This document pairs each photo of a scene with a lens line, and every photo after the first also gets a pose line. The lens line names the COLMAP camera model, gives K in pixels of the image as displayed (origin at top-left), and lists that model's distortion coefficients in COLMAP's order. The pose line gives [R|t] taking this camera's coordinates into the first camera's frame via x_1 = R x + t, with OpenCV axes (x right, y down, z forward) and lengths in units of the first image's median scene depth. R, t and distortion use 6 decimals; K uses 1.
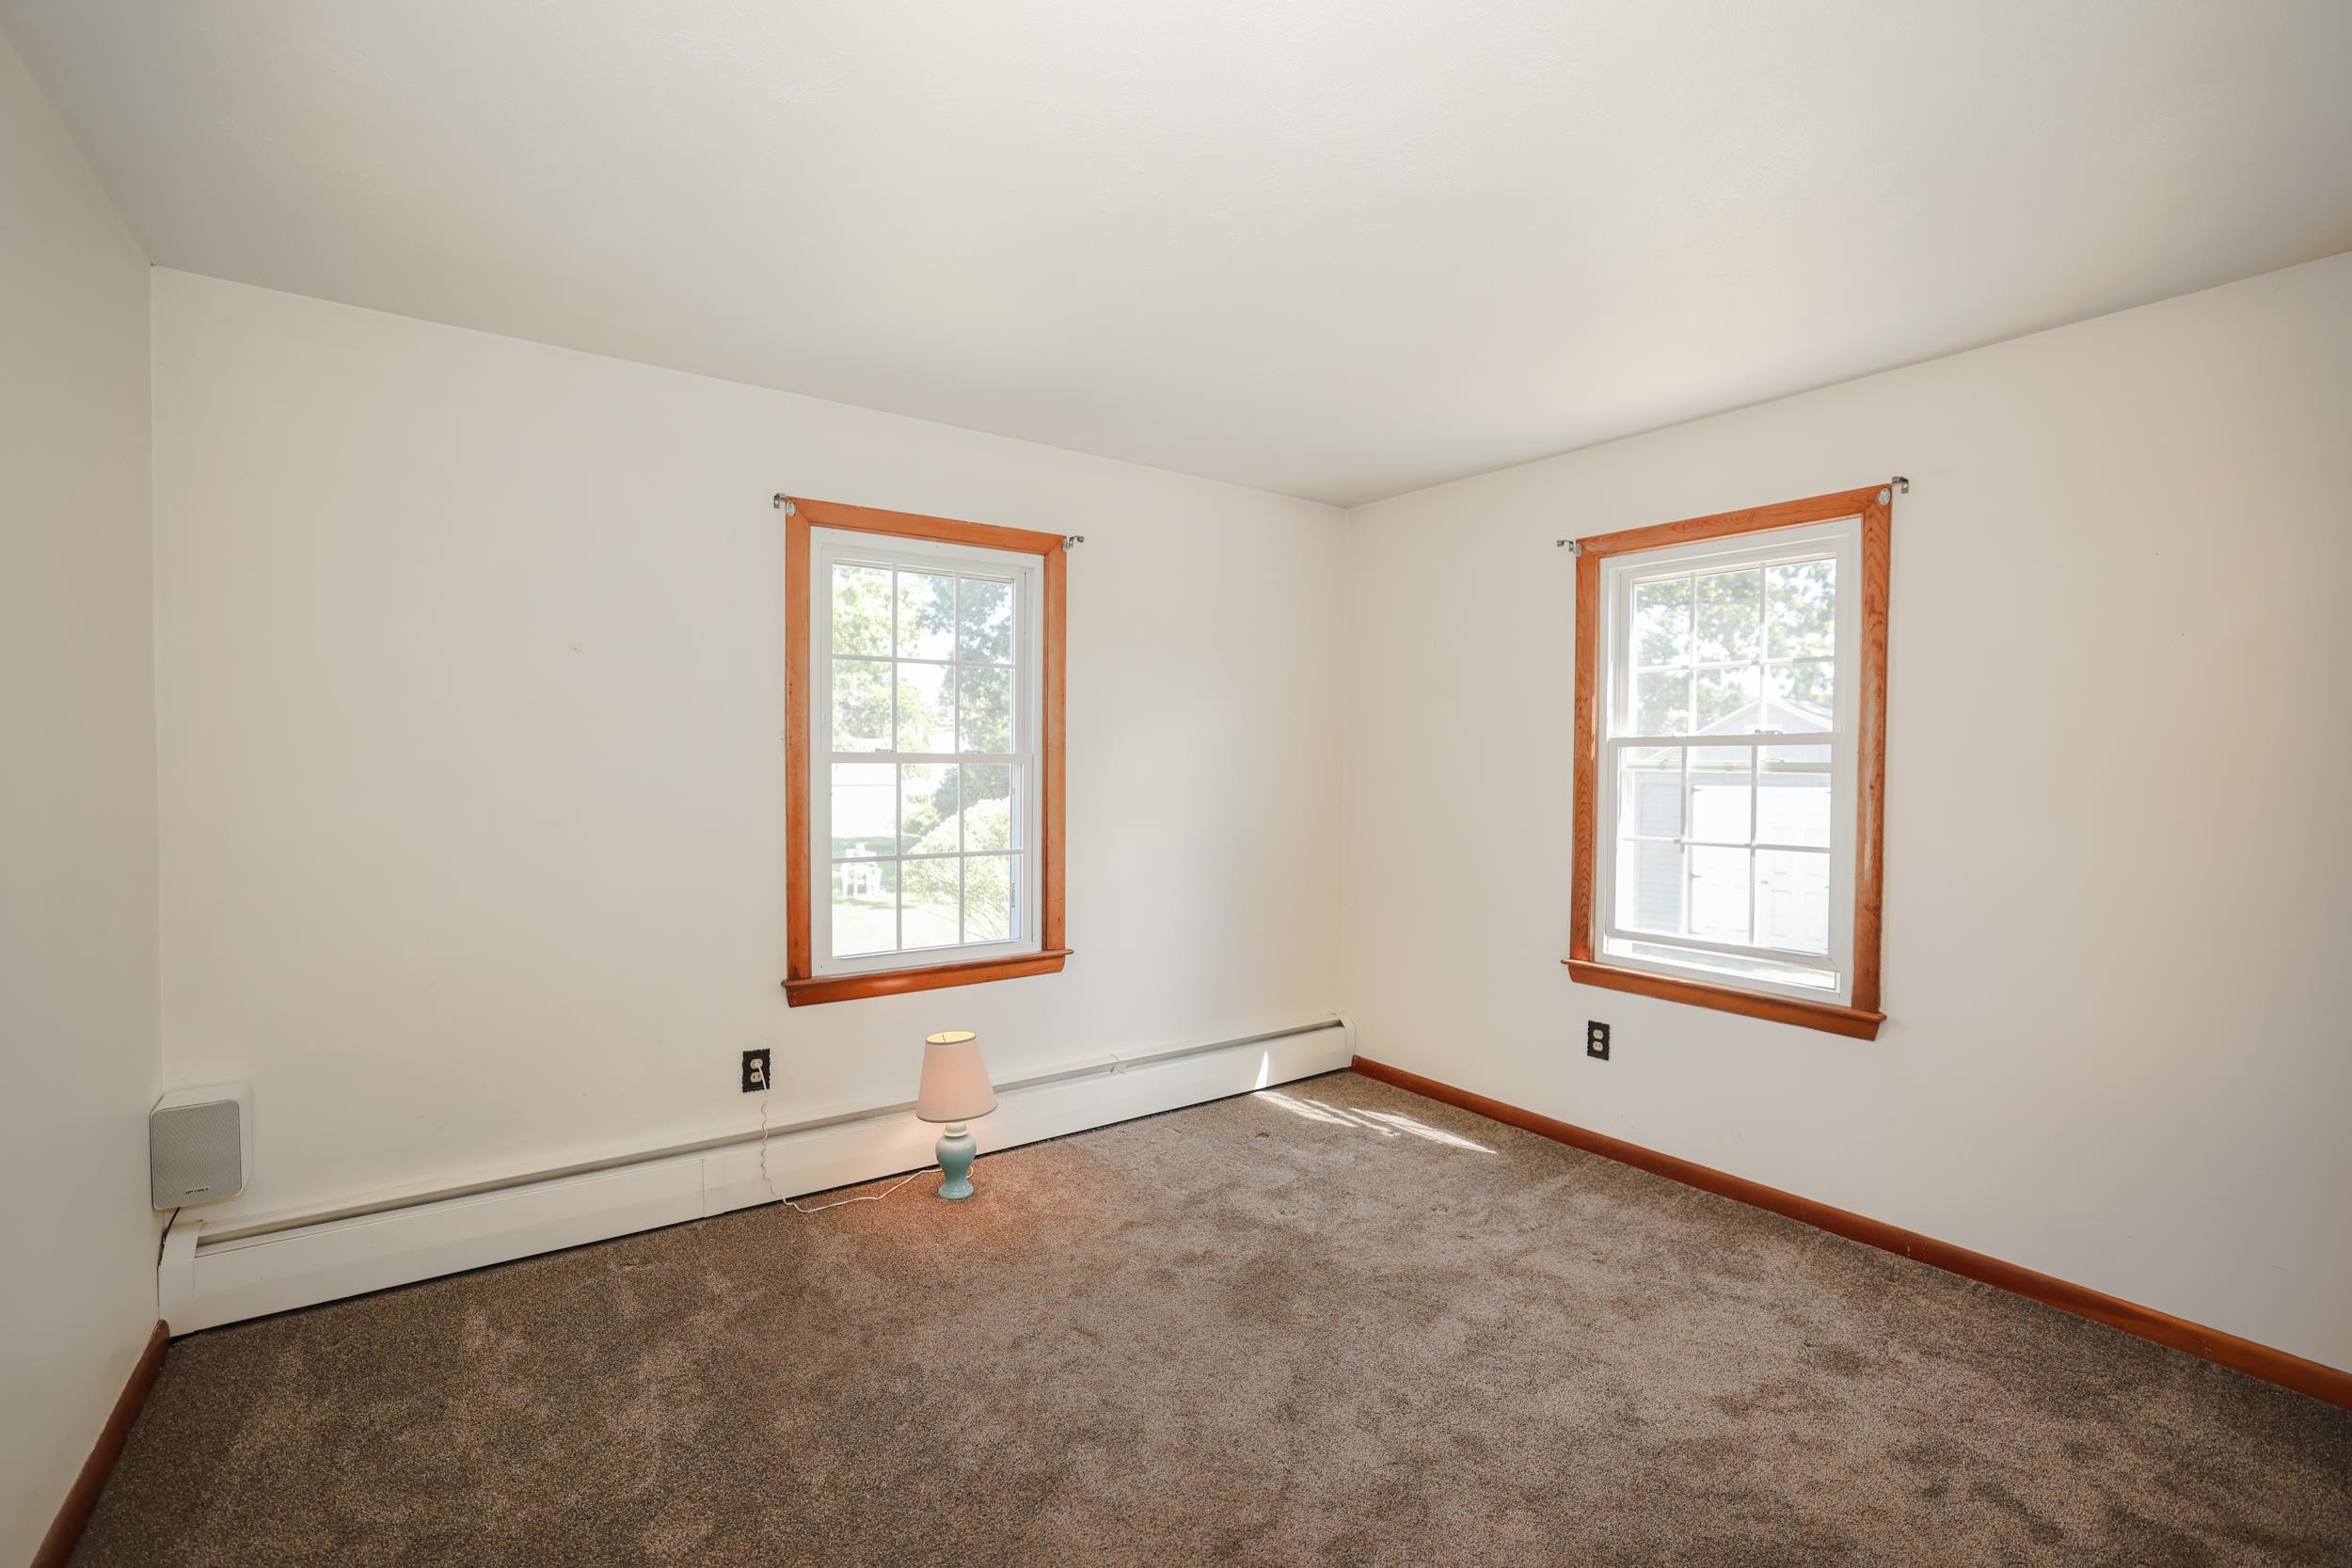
lens RADIAL K [[1024.2, 0, 1179.1], [0, 1024.2, 781.3], [0, 0, 1]] dist [-0.047932, 0.017044]
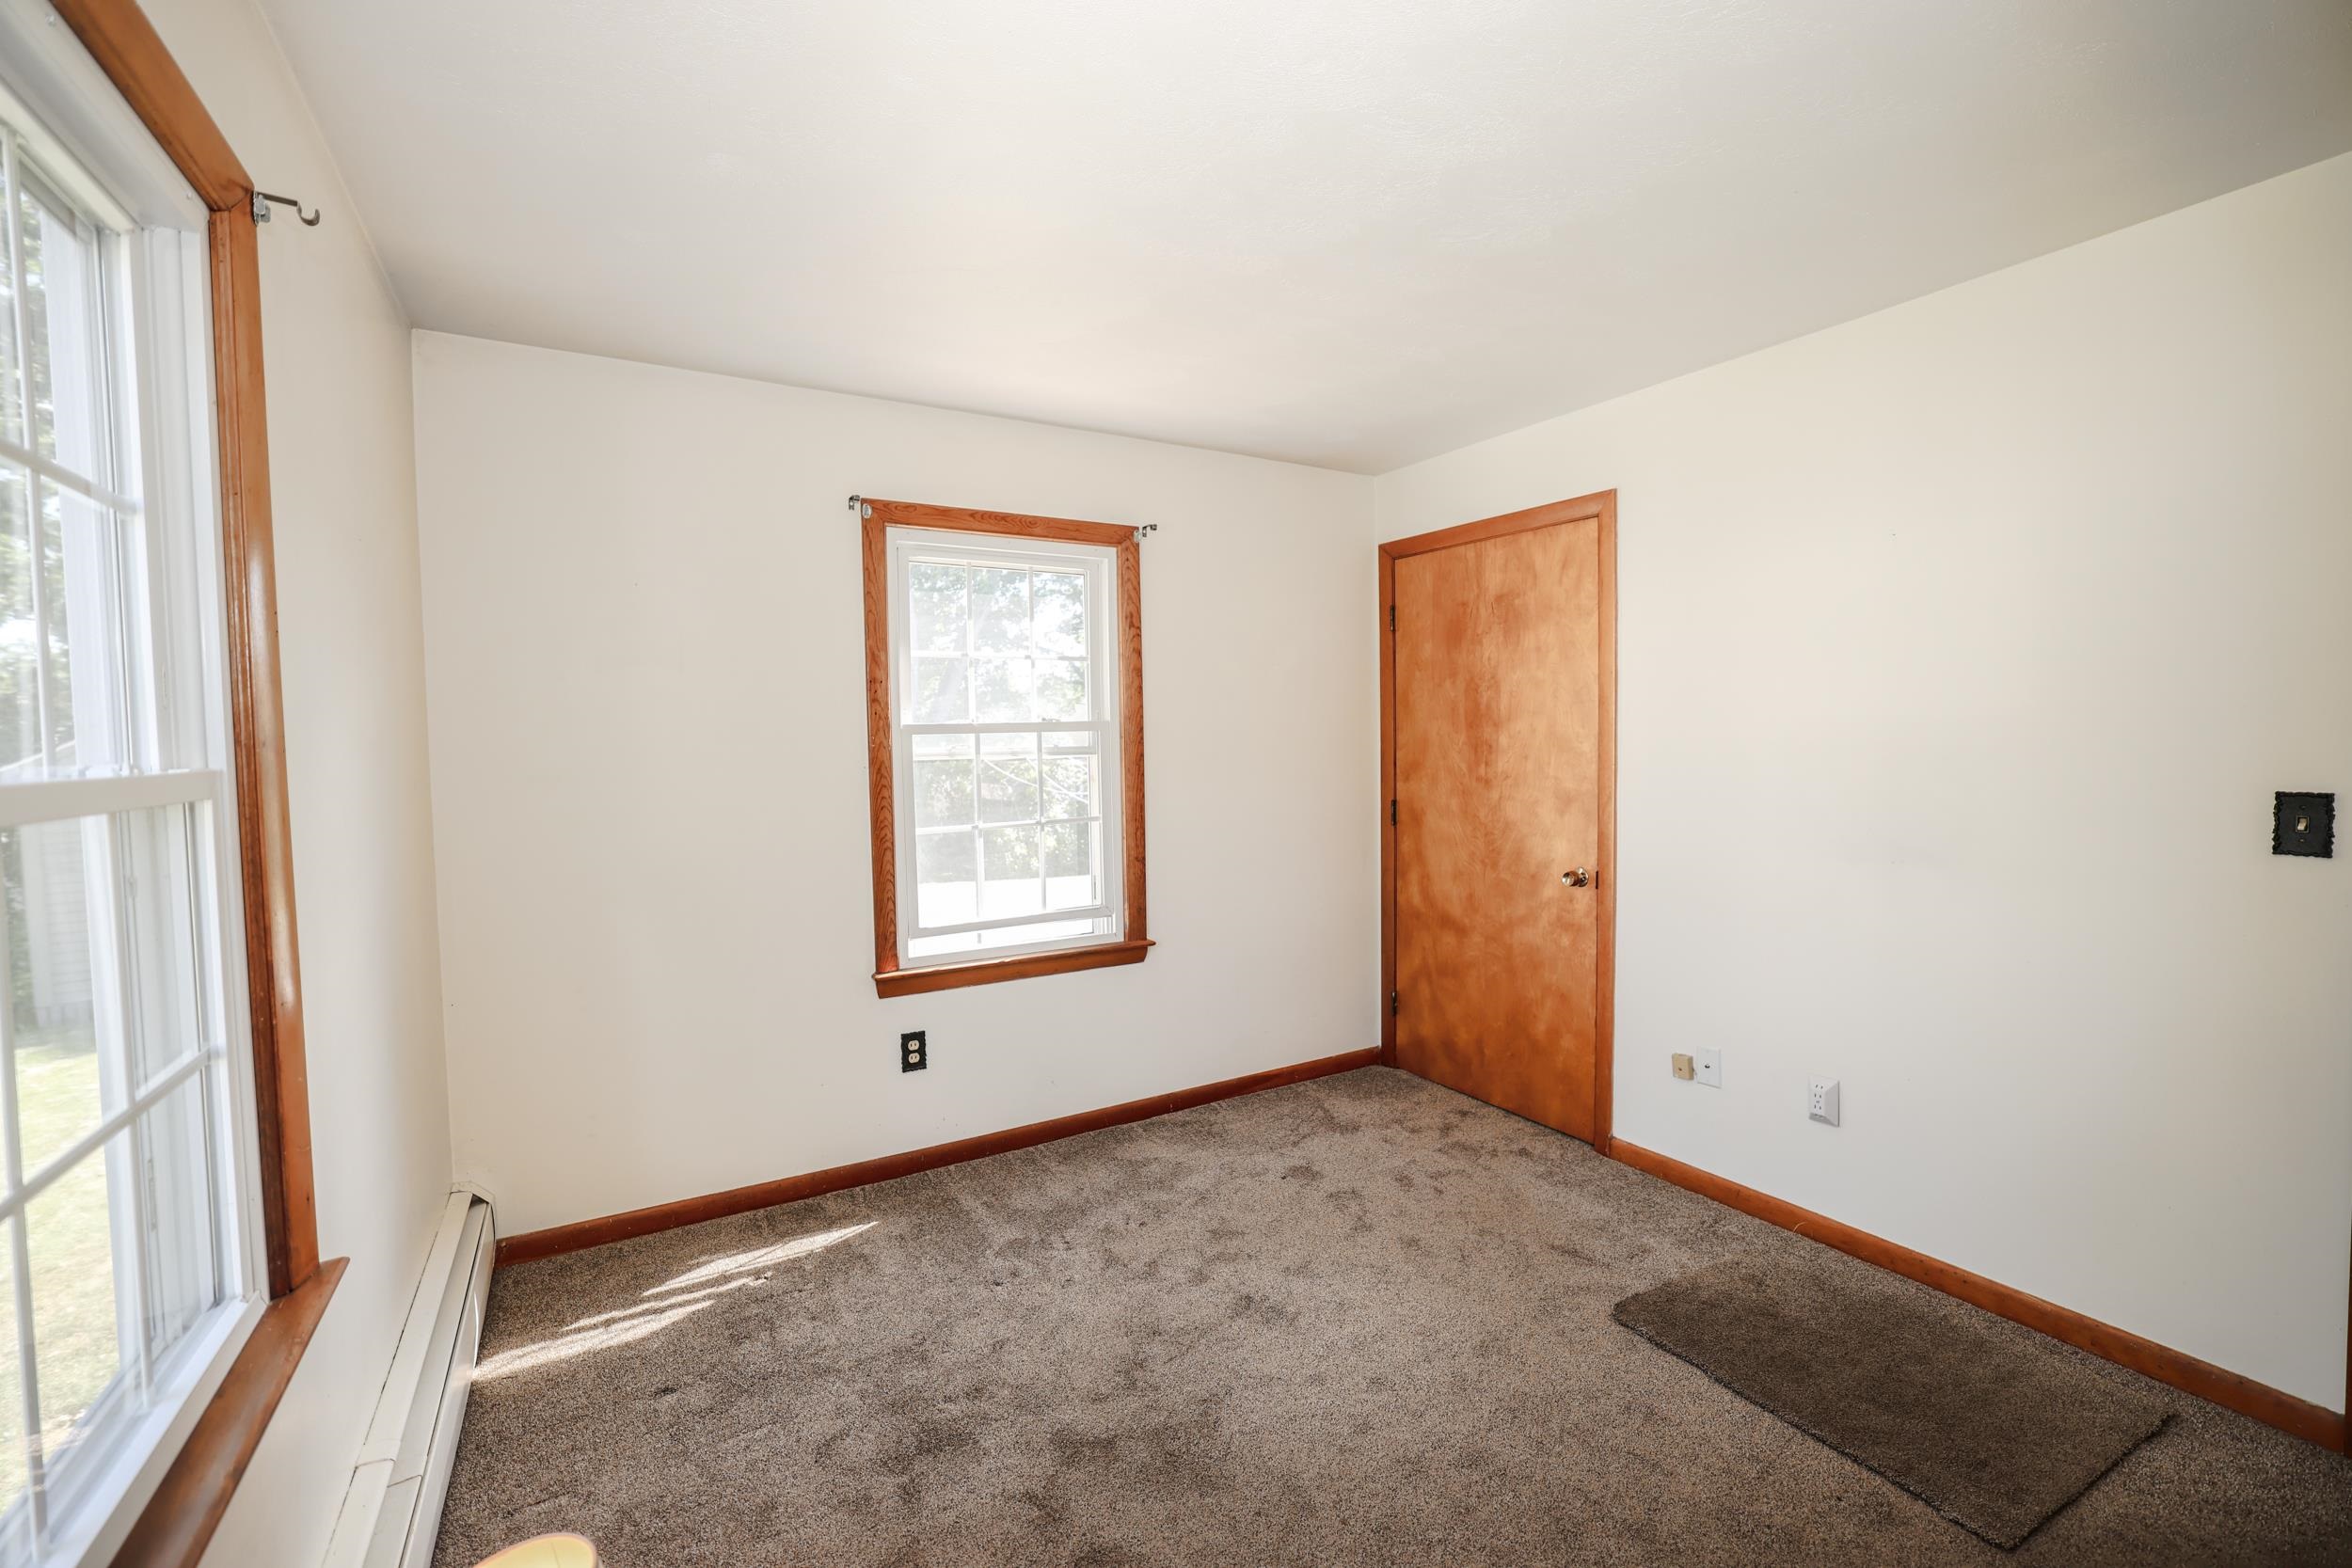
lens RADIAL K [[1024.2, 0, 1179.1], [0, 1024.2, 781.3], [0, 0, 1]] dist [-0.047932, 0.017044]
pose [[0.083209, -0.055187, 0.995003, -0.480643], [0.035188, 0.998005, 0.052411, -0.031463], [-0.995911, 0.030651, 0.084985, 0.675486]]
